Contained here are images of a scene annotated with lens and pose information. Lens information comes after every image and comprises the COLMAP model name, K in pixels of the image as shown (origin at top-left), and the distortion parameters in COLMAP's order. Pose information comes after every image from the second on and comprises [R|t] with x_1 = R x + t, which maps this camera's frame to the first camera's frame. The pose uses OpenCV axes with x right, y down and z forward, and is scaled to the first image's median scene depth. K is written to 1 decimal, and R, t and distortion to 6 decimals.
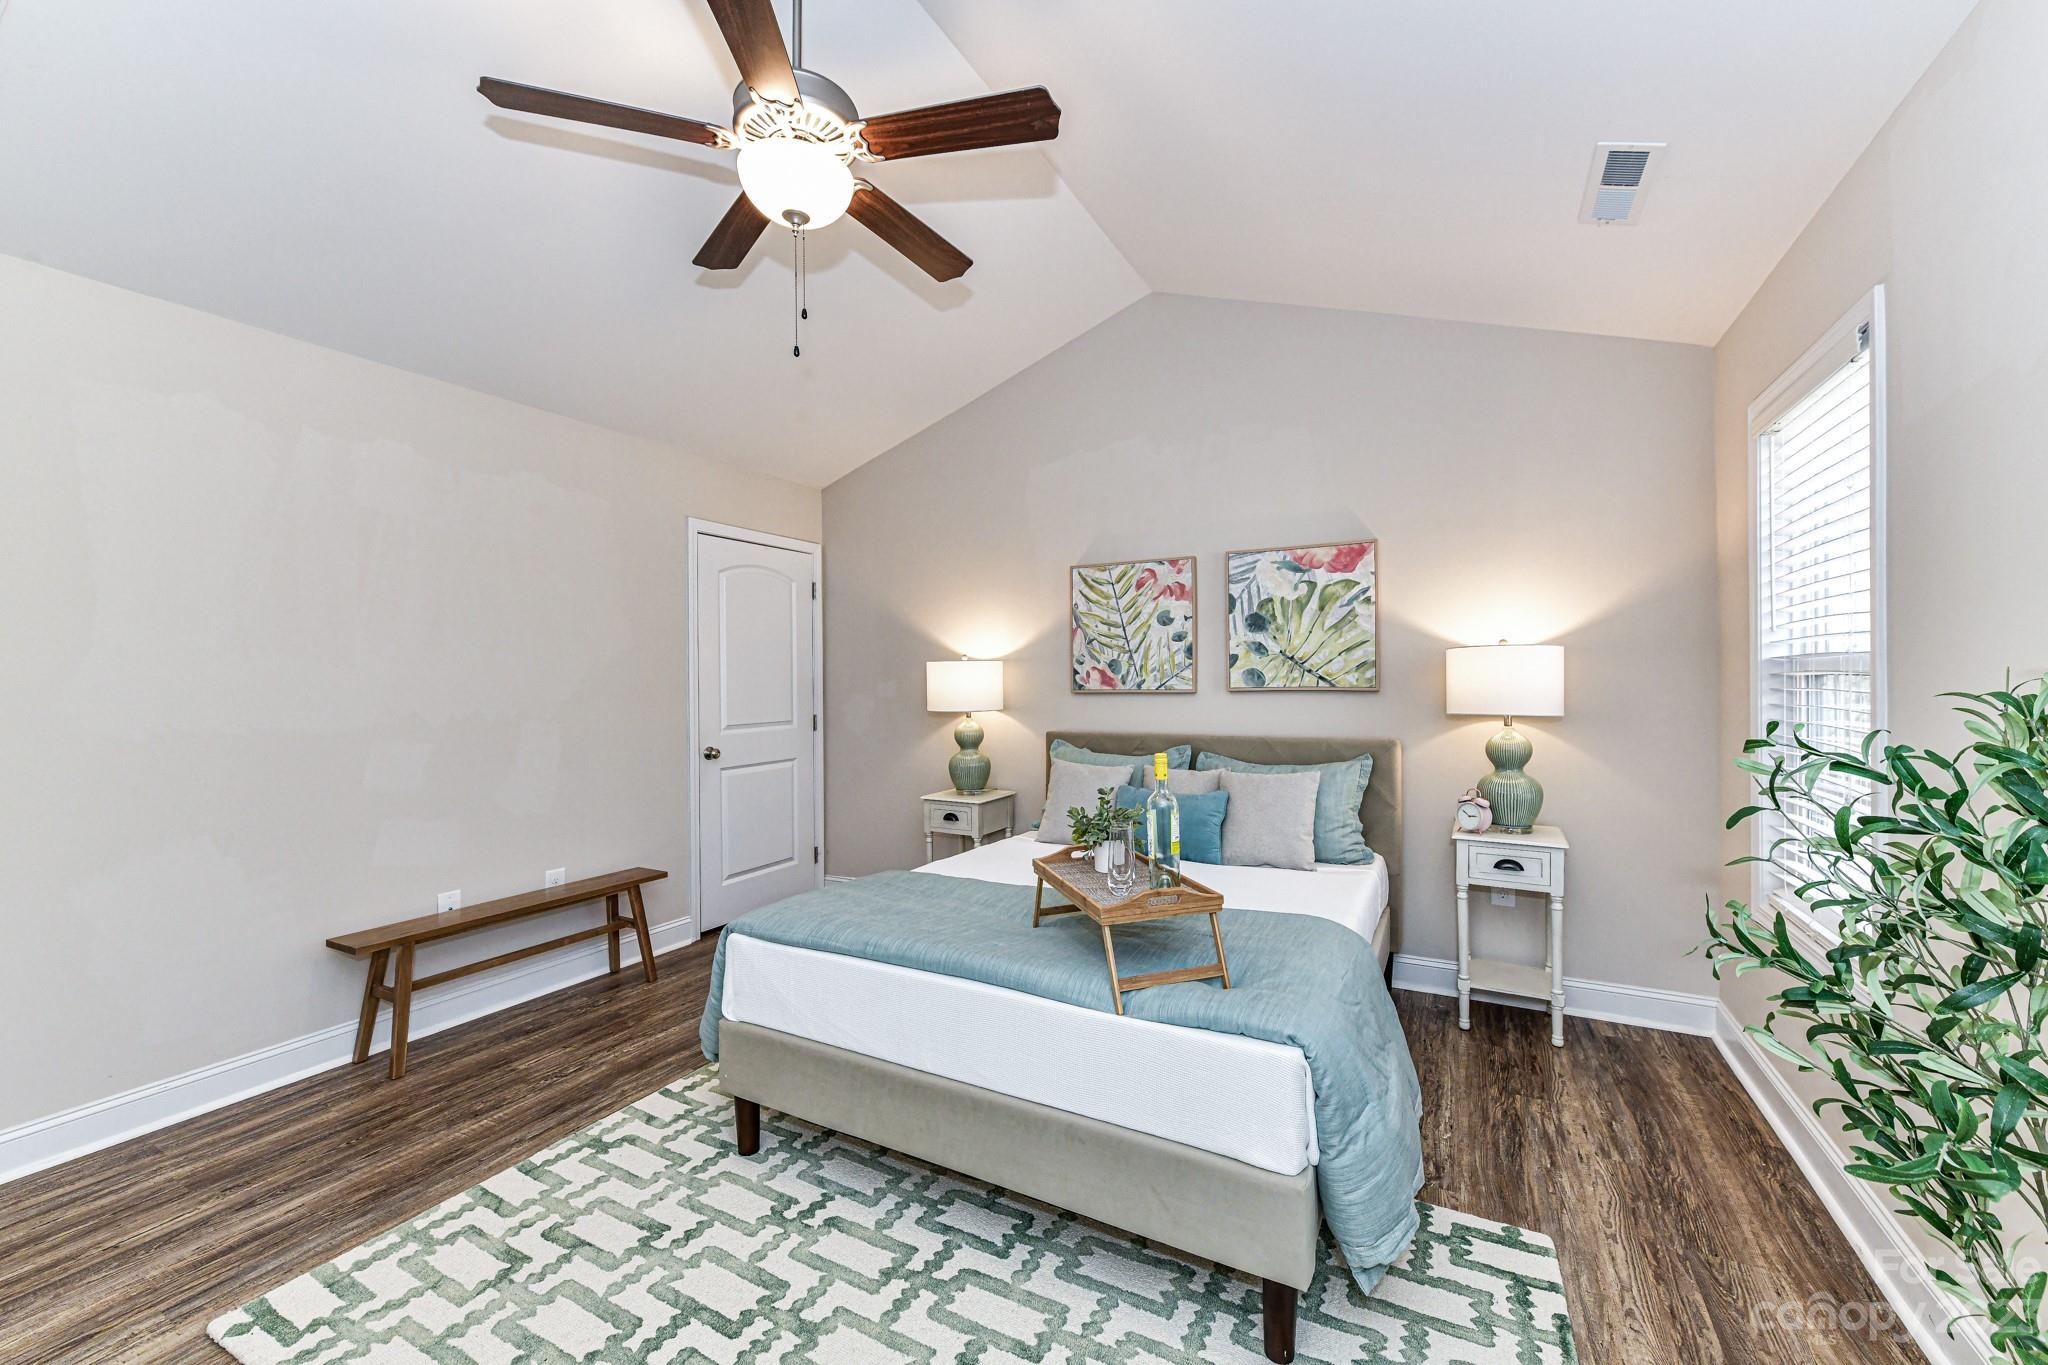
lens RADIAL K [[811.8, 0, 1016.8], [0, 811.8, 669.4], [0, 0, 1]] dist [0.006616, -0.001936]
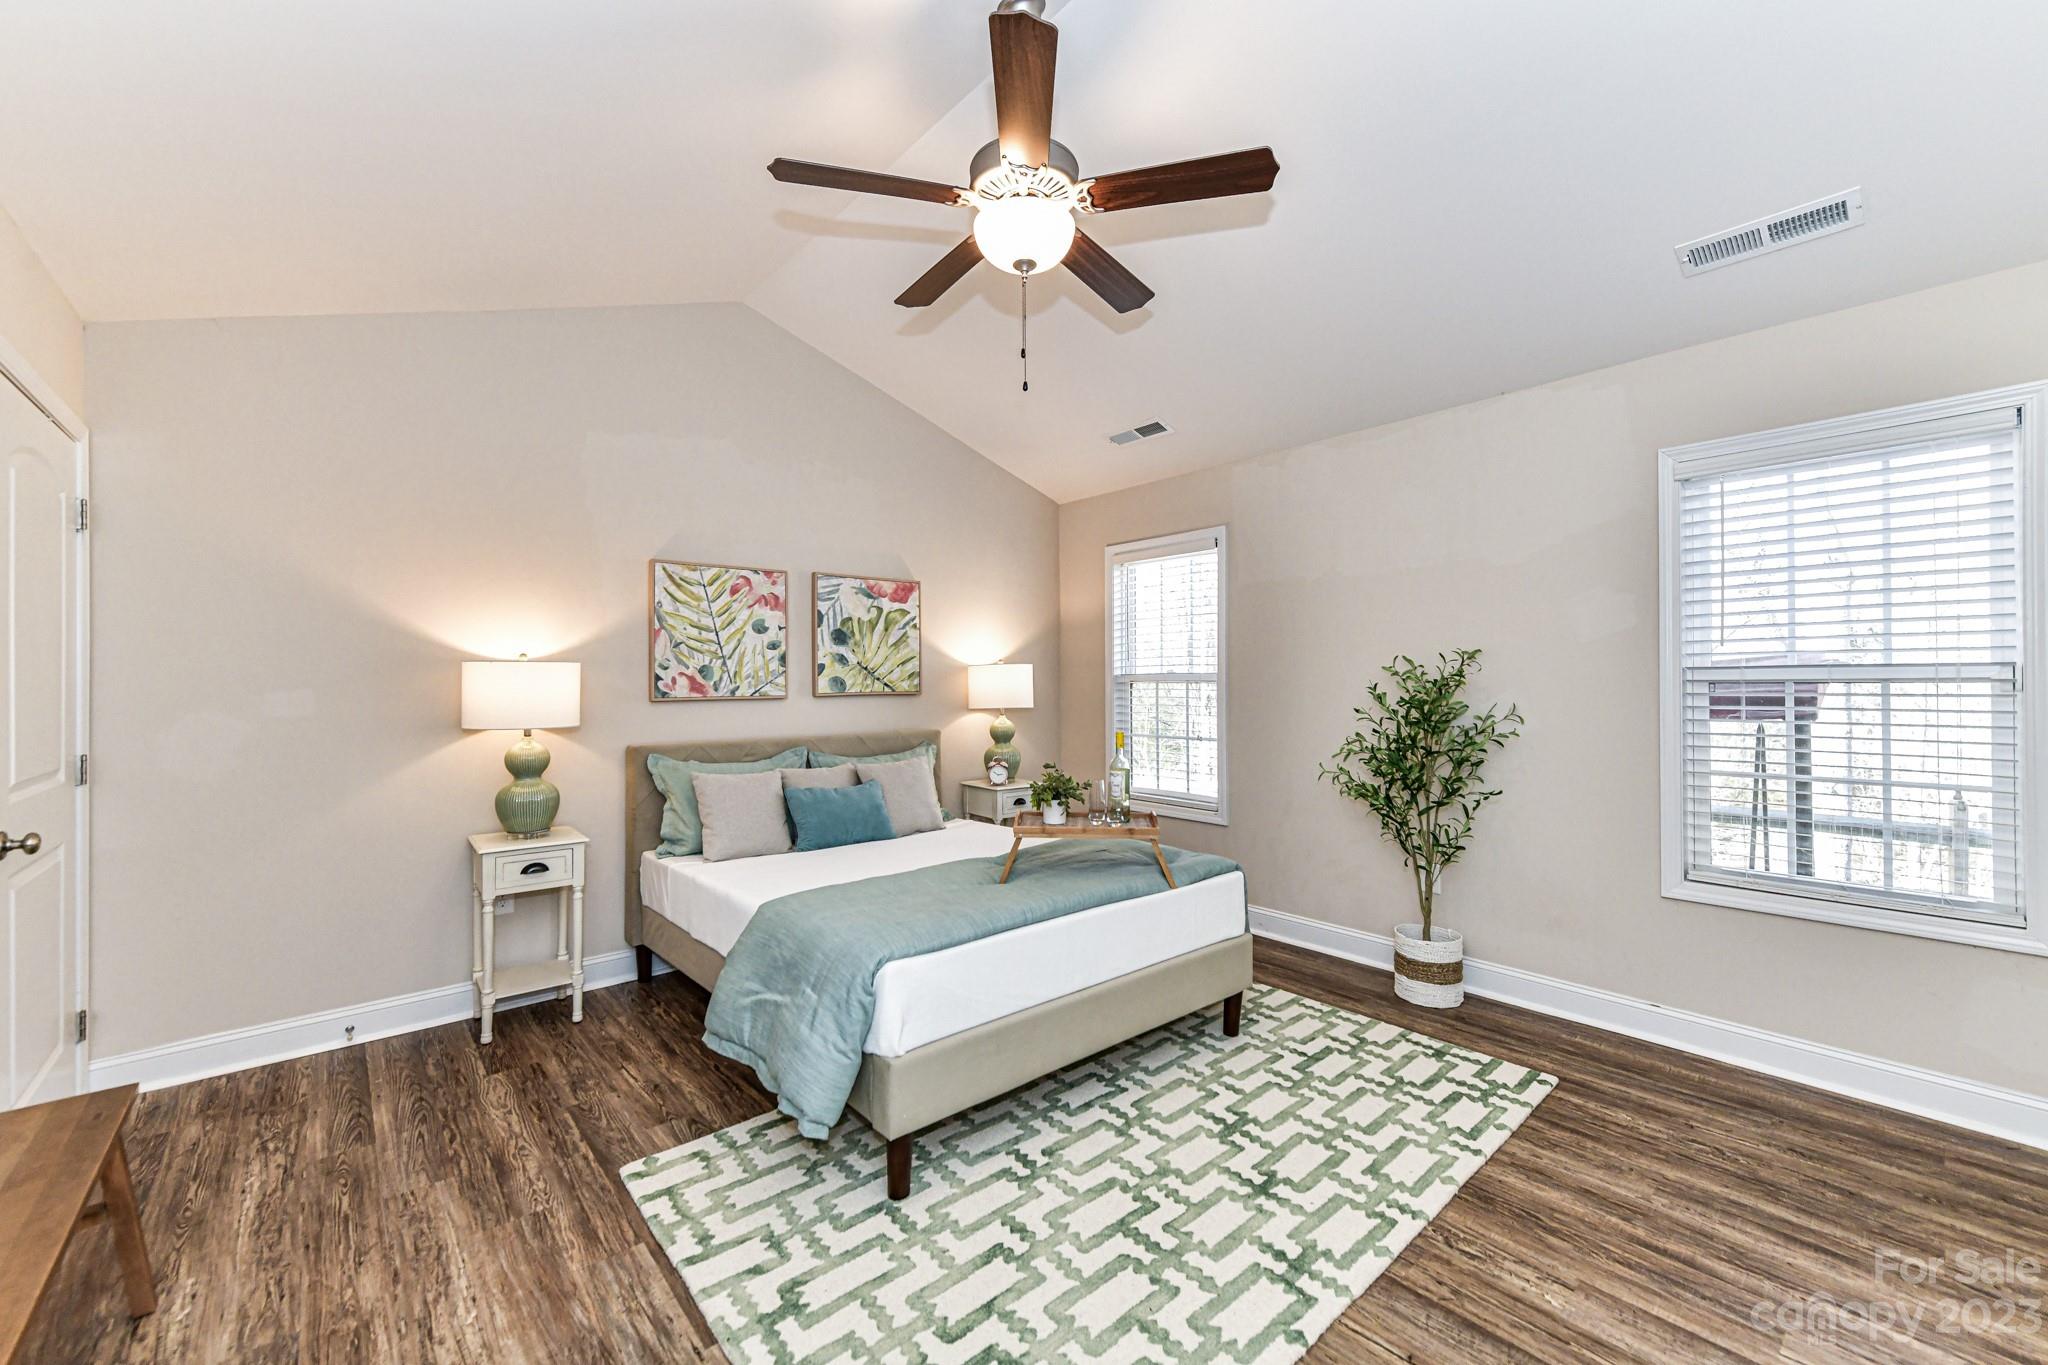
lens RADIAL K [[811.8, 0, 1035.0], [0, 811.8, 698.7], [0, 0, 1]] dist [0.006616, -0.001936]
pose [[0.344847, -0.015359, 0.938533, -0.720842], [-0.010961, 0.999732, 0.020388, 0.003821], [-0.938595, -0.017318, 0.344586, 0.344352]]
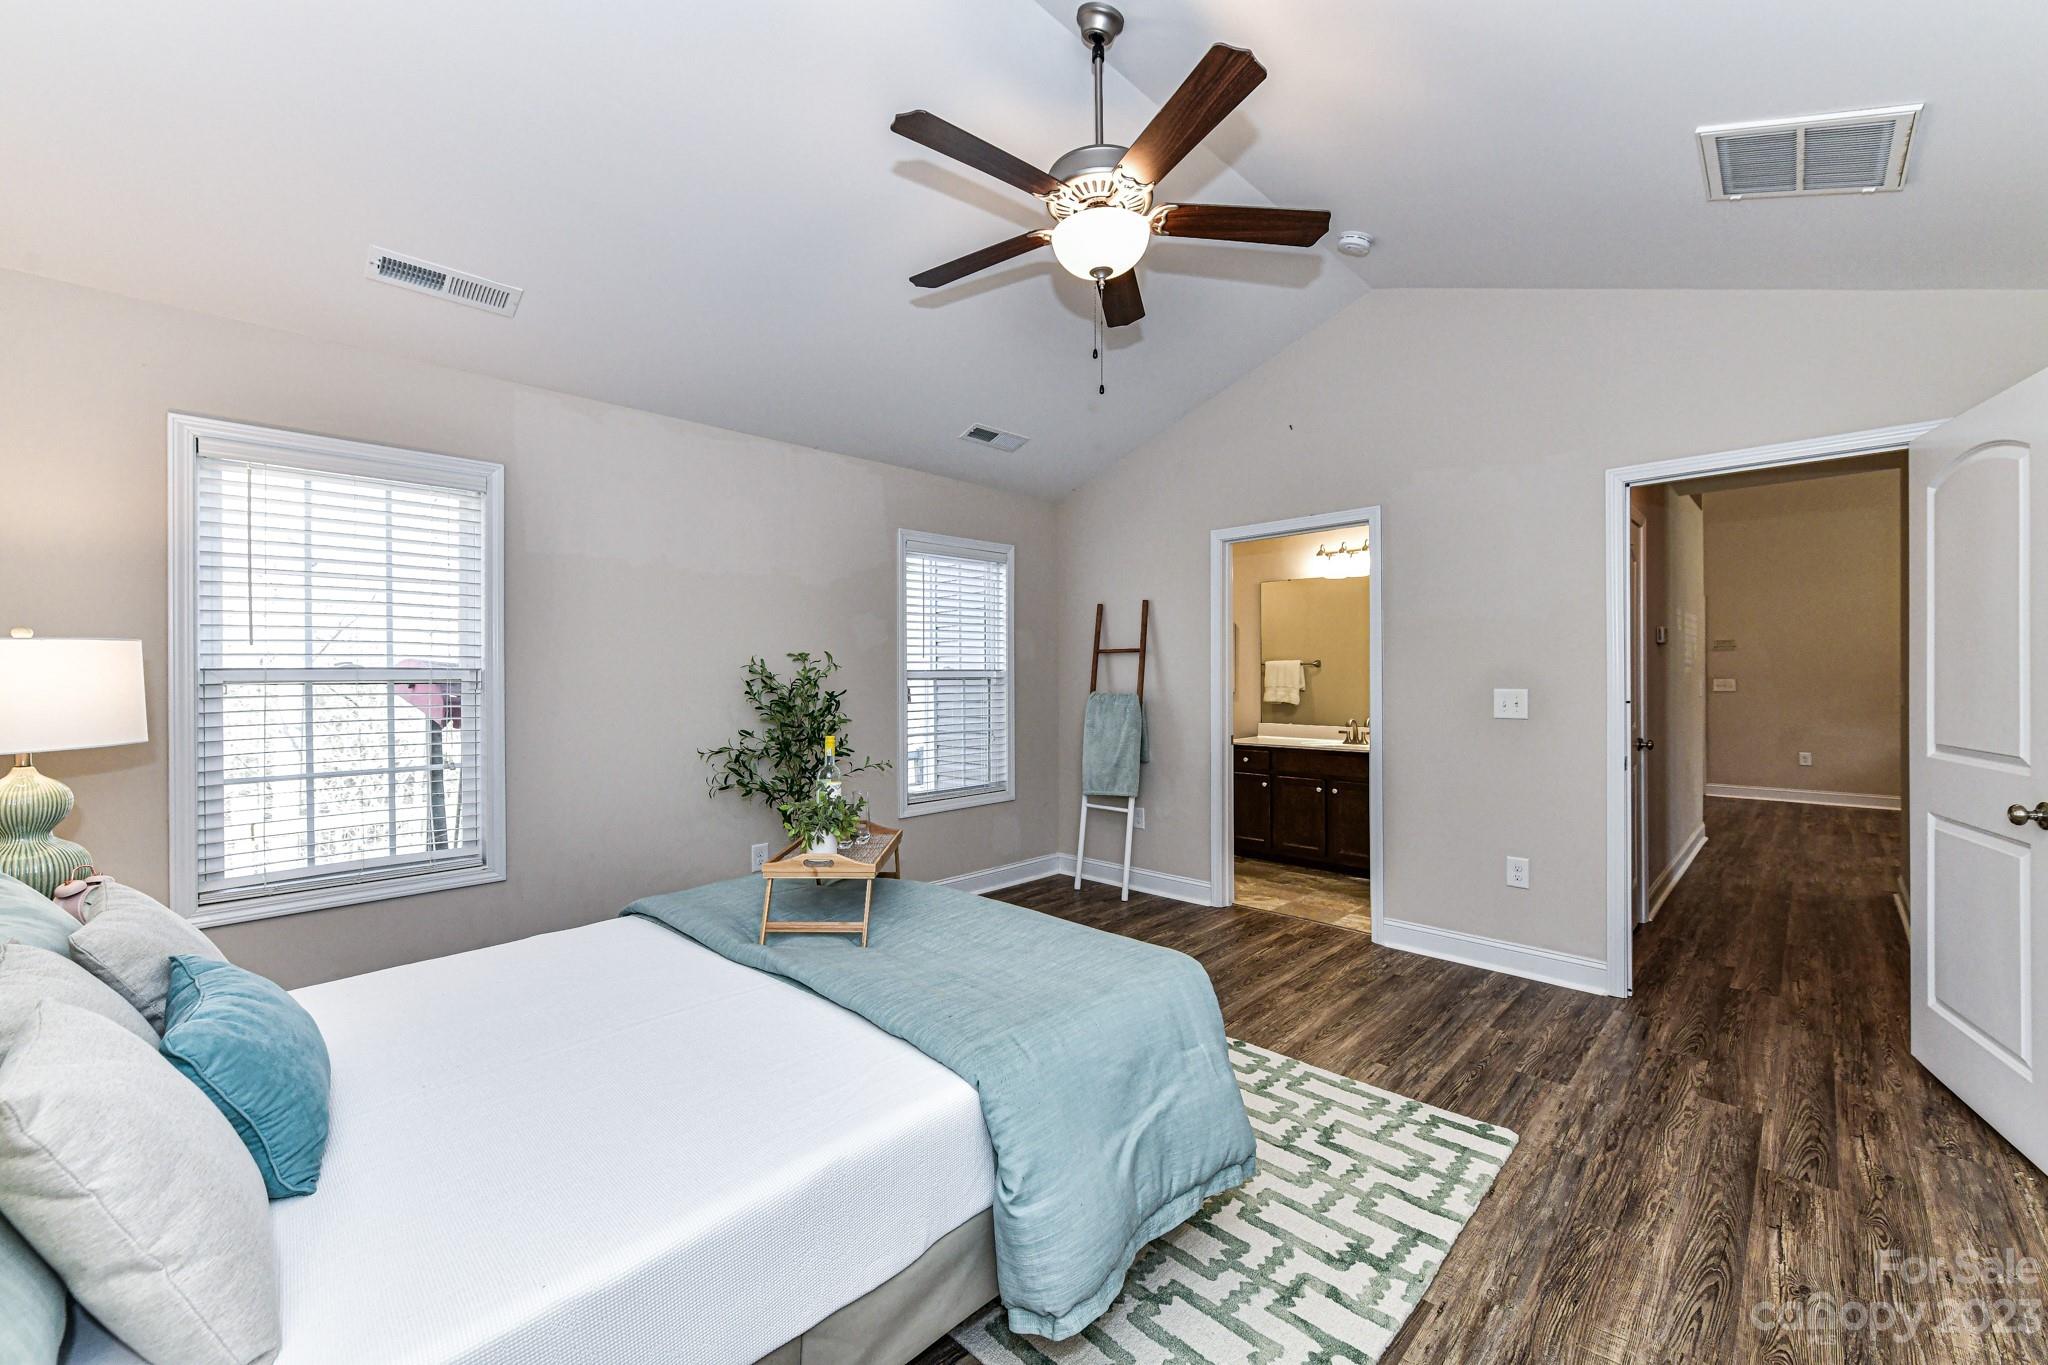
lens RADIAL K [[811.8, 0, 1022.2], [0, 811.8, 696.1], [0, 0, 1]] dist [0.006616, -0.001936]
pose [[-0.961462, 0.008036, 0.274822, -0.263478], [0.012292, 0.999830, 0.013769, 0.011509], [-0.274664, 0.016616, -0.961397, 1.189814]]
